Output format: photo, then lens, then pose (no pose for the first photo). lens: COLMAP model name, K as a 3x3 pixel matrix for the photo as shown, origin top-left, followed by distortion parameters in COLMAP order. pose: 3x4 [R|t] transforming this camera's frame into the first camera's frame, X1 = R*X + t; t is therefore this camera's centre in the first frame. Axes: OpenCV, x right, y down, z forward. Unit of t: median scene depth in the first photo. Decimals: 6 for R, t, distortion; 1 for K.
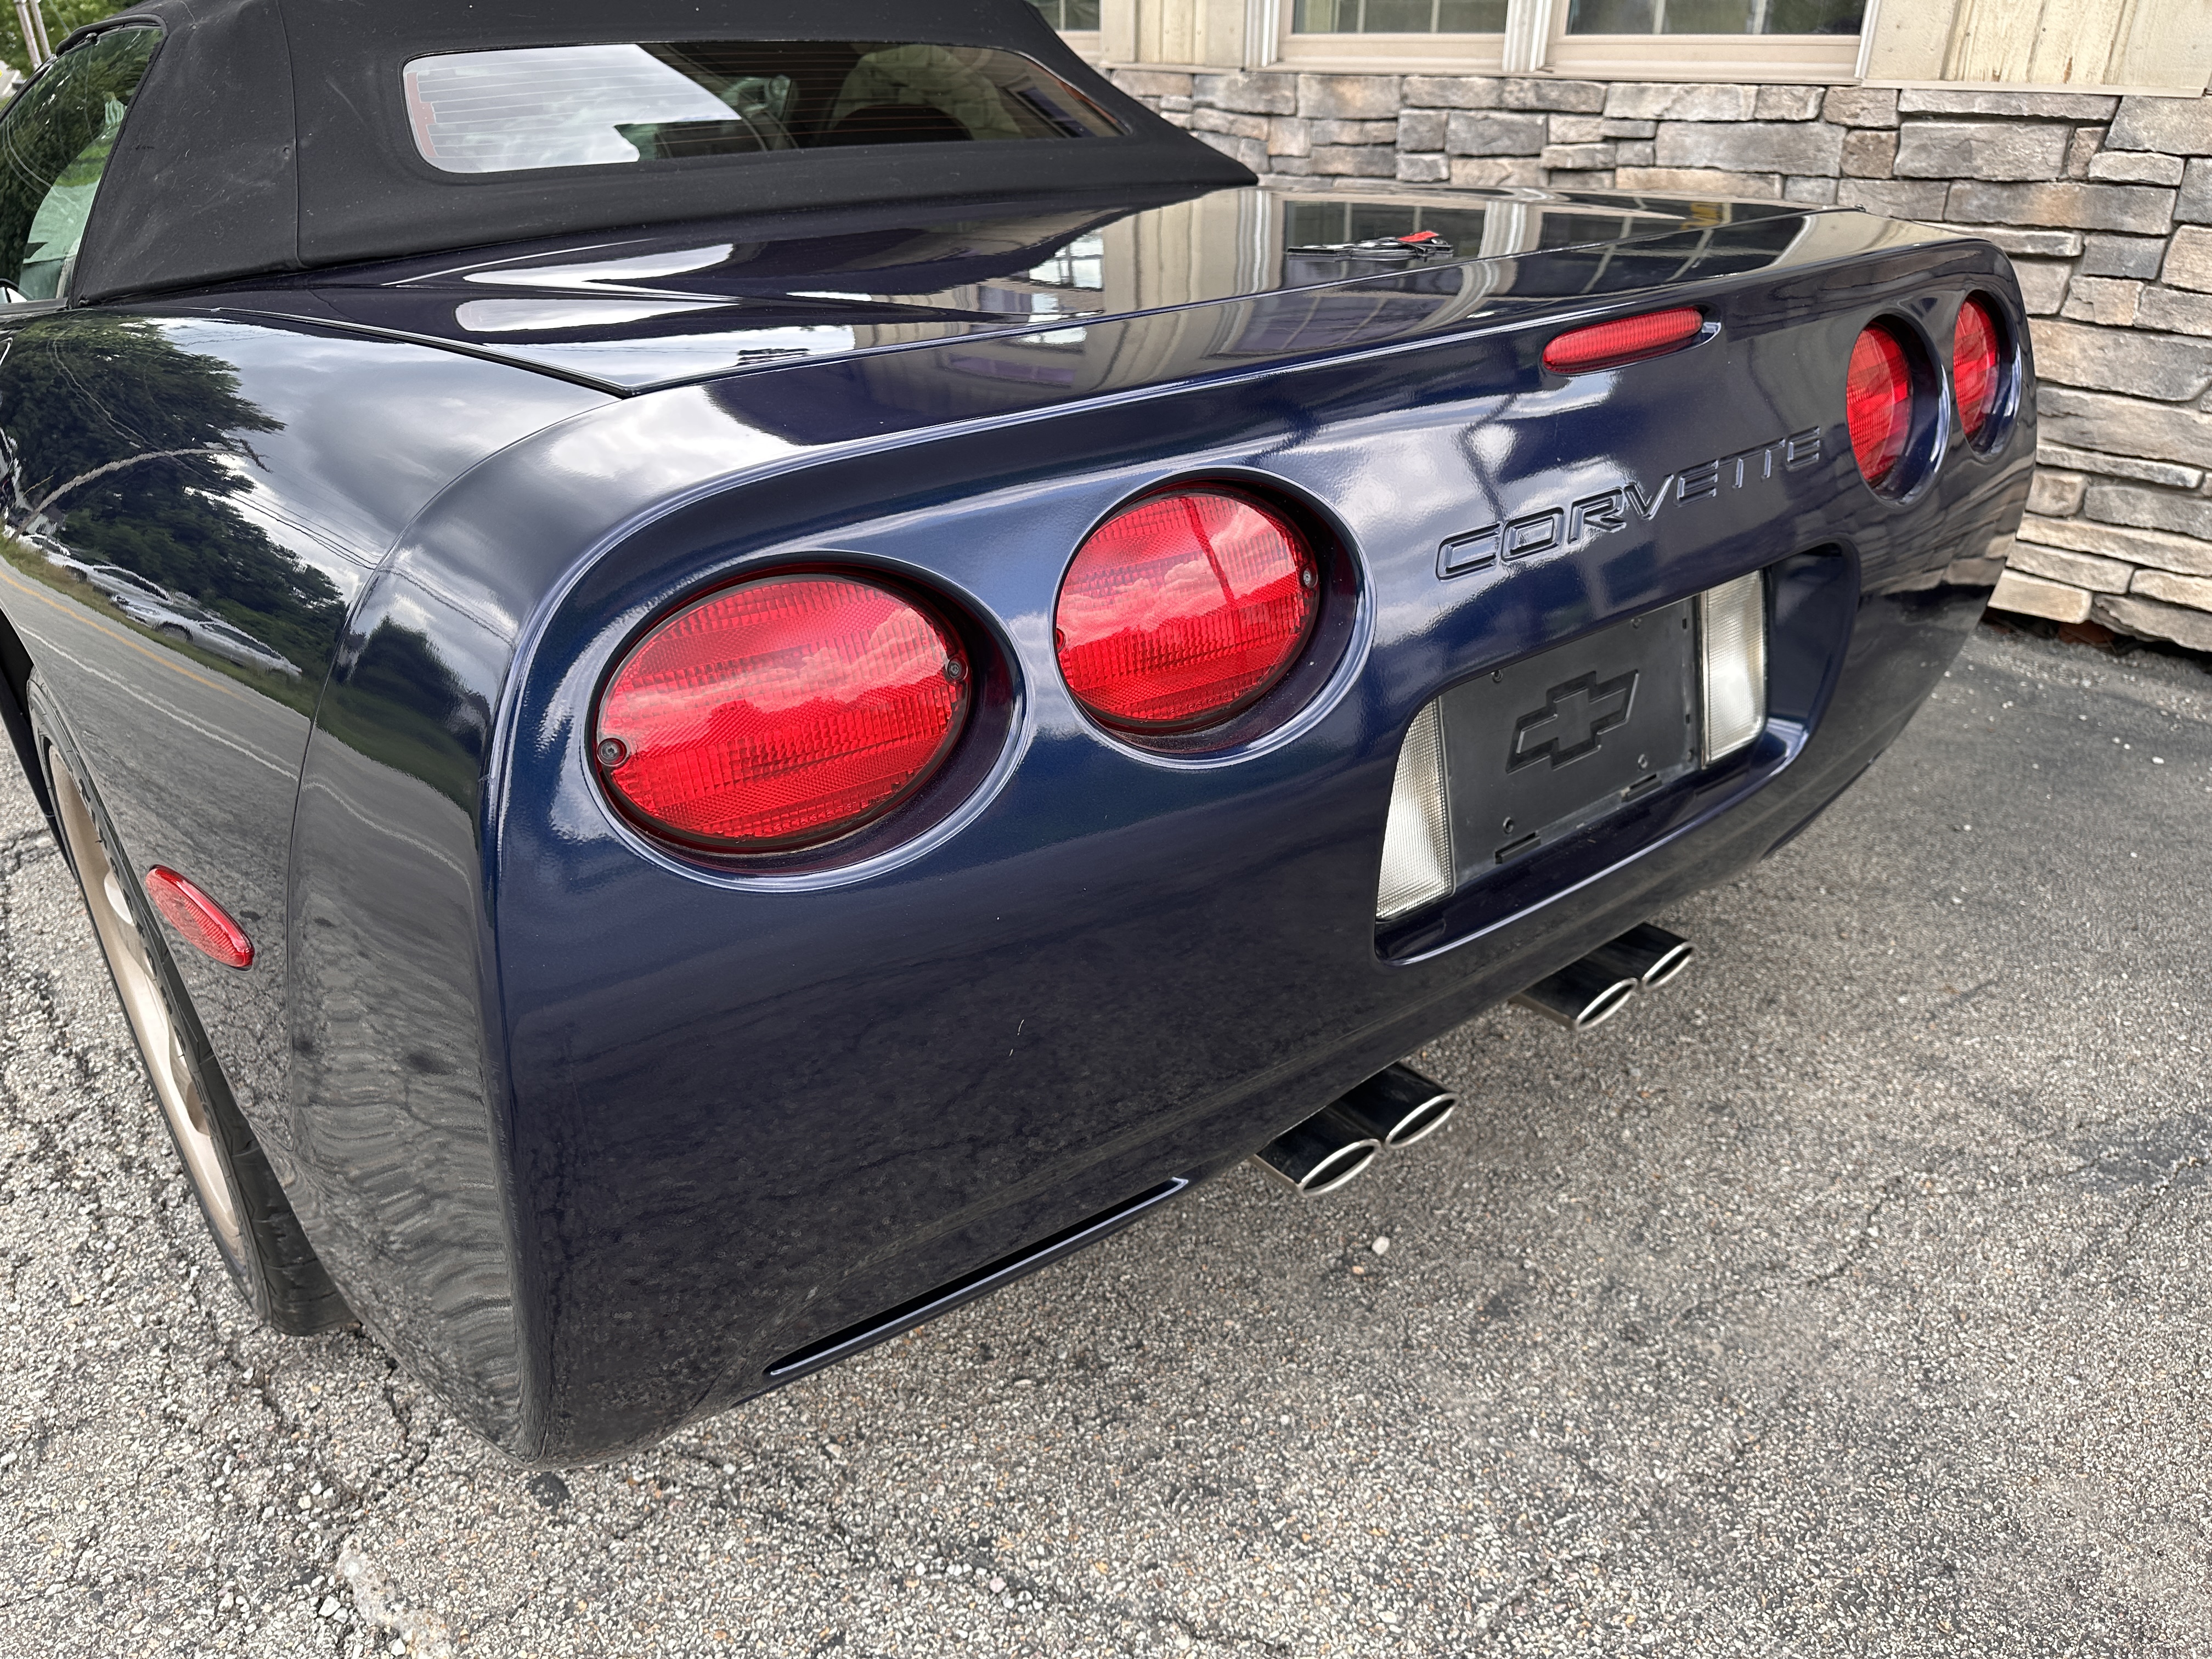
lens RADIAL K [[1552.1, 0, 1106.0], [0, 1552.1, 829.5], [0, 0, 1]] dist [0.031362, -0.057392]
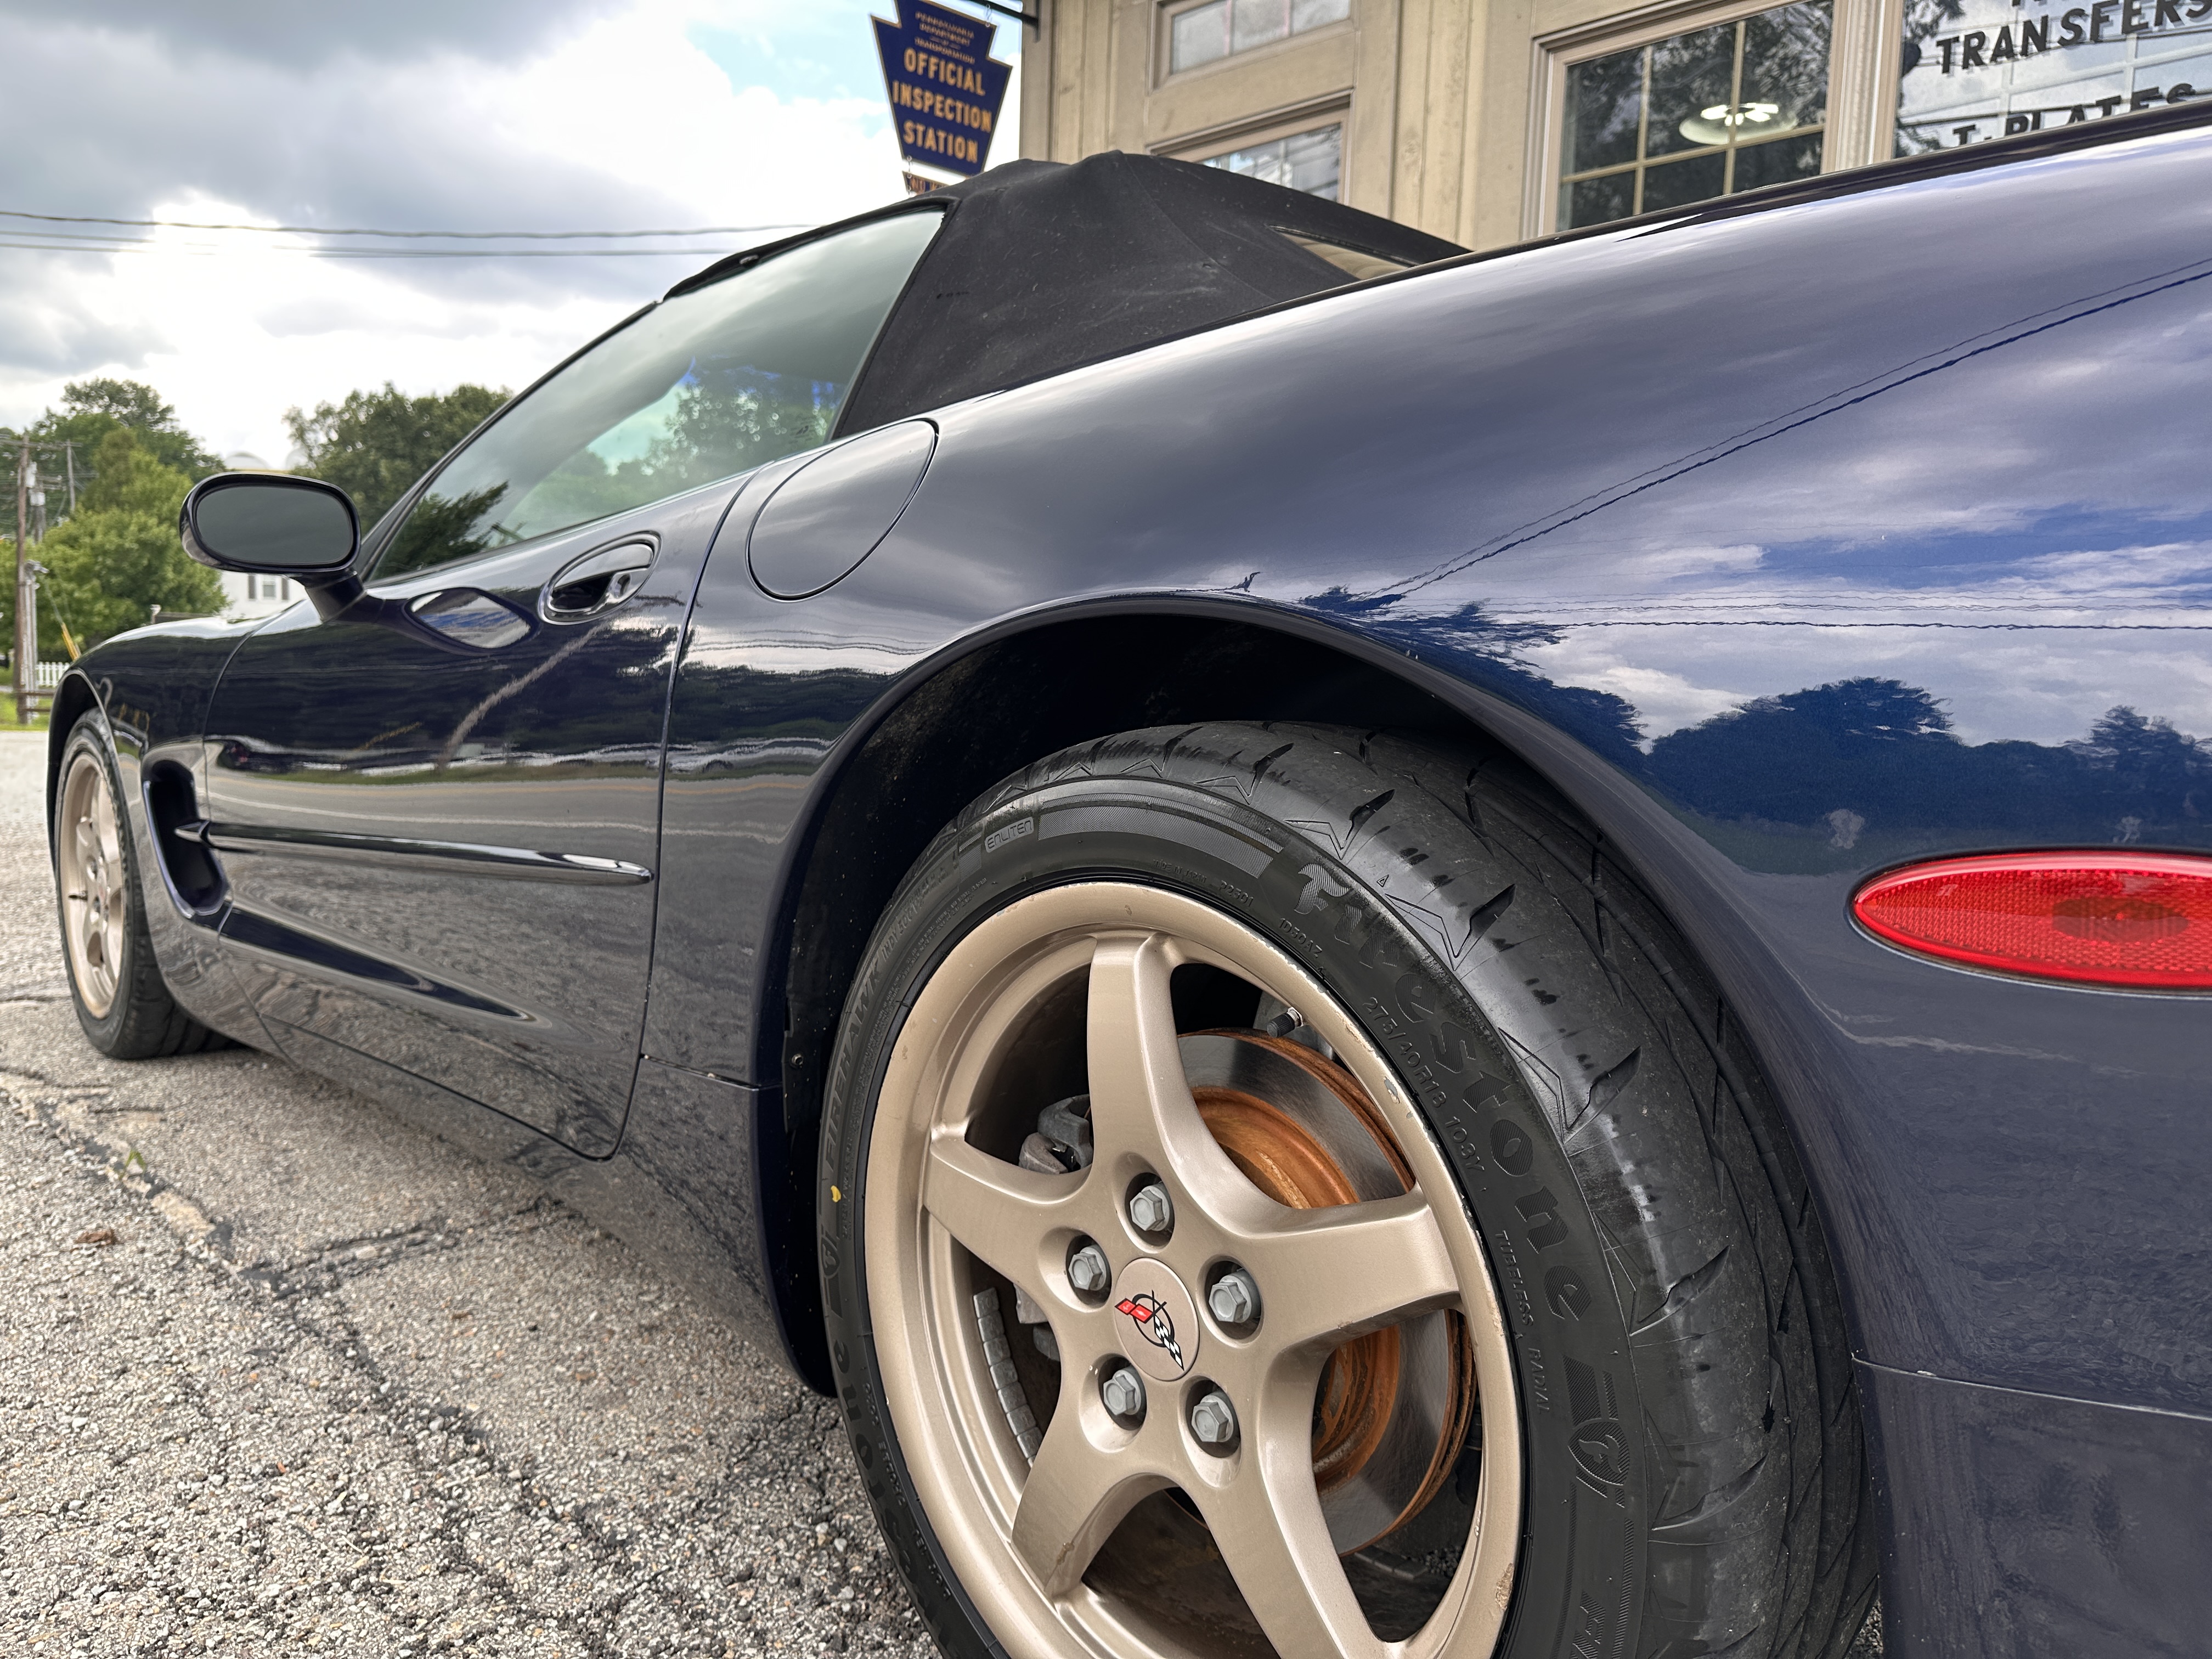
lens RADIAL K [[1570.7, 0, 1120.9], [0, 1570.7, 820.7], [0, 0, 1]] dist [0.008436, -0.023755]
pose [[0.997207, 0.034219, 0.066381, -0.323701], [-0.007455, 0.930020, -0.367434, 0.076015], [-0.074309, 0.365913, 0.927678, 0.171330]]
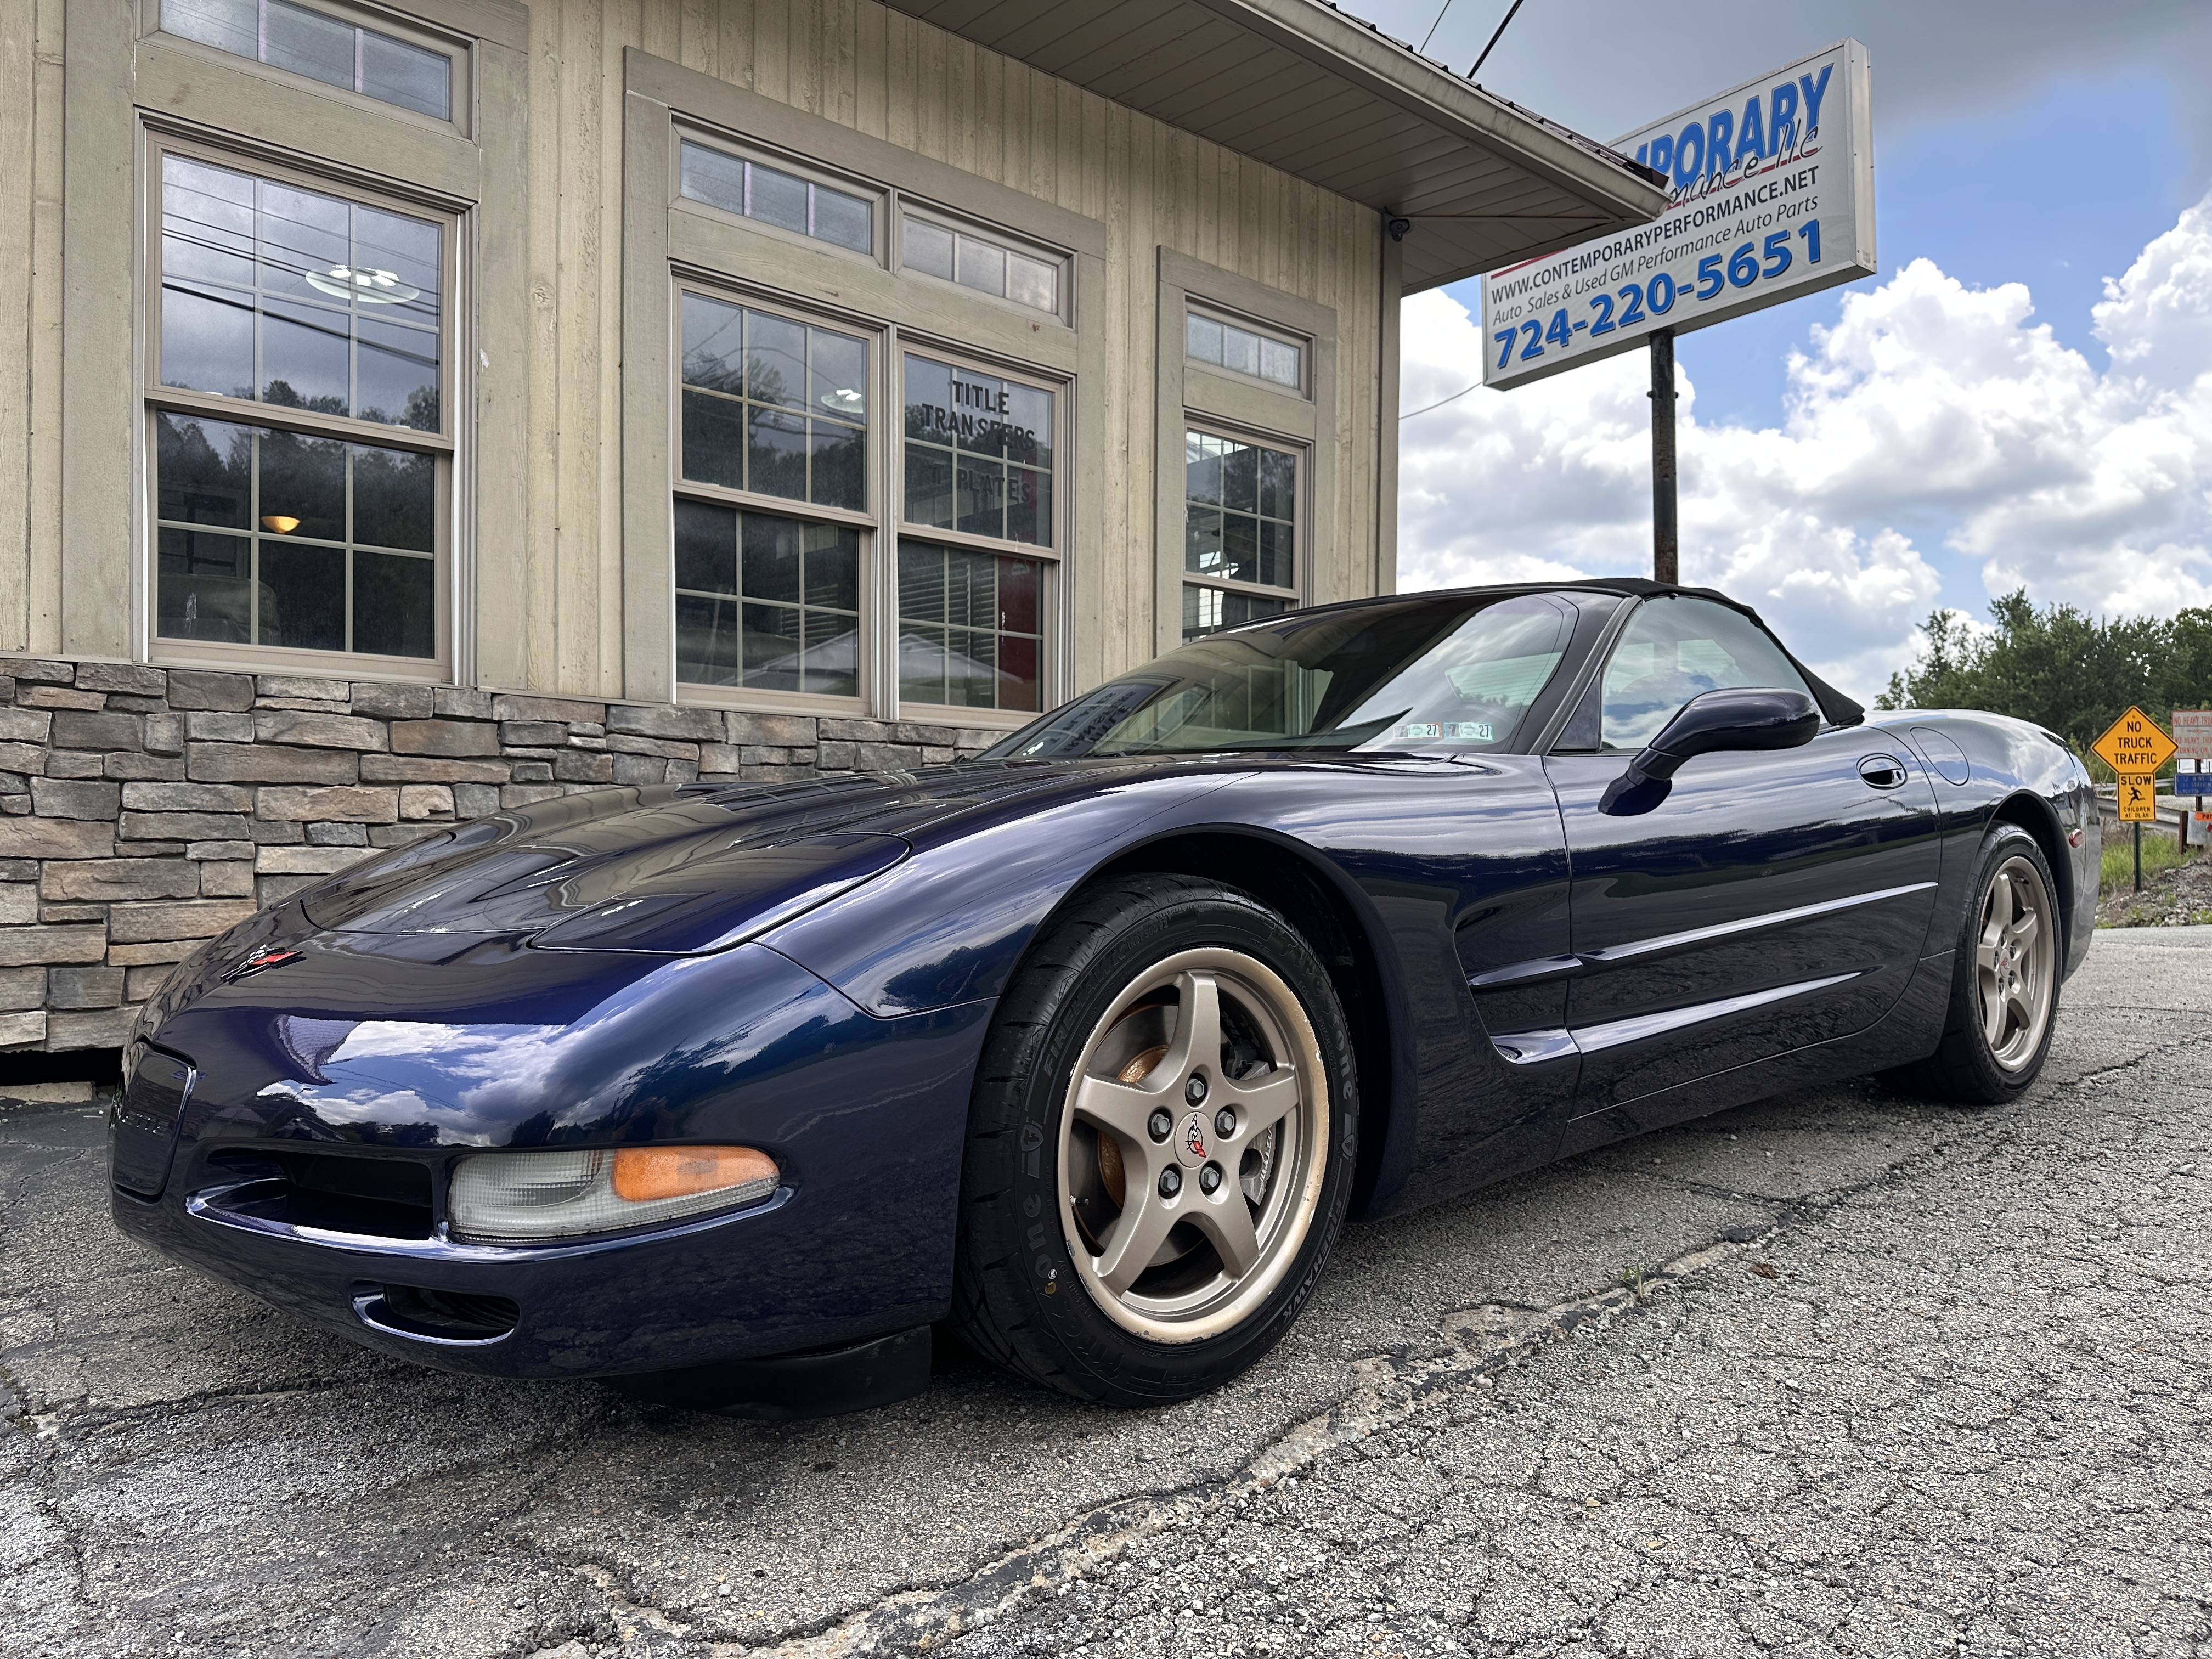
lens RADIAL K [[1575.2, 0, 1098.7], [0, 1575.2, 804.5], [0, 0, 1]] dist [0.065583, -0.133296]
pose [[-0.035122, 0.031720, 0.998880, -1.549972], [0.453932, 0.890951, -0.012332, -0.374743], [-0.890344, 0.452990, -0.045690, 1.143216]]
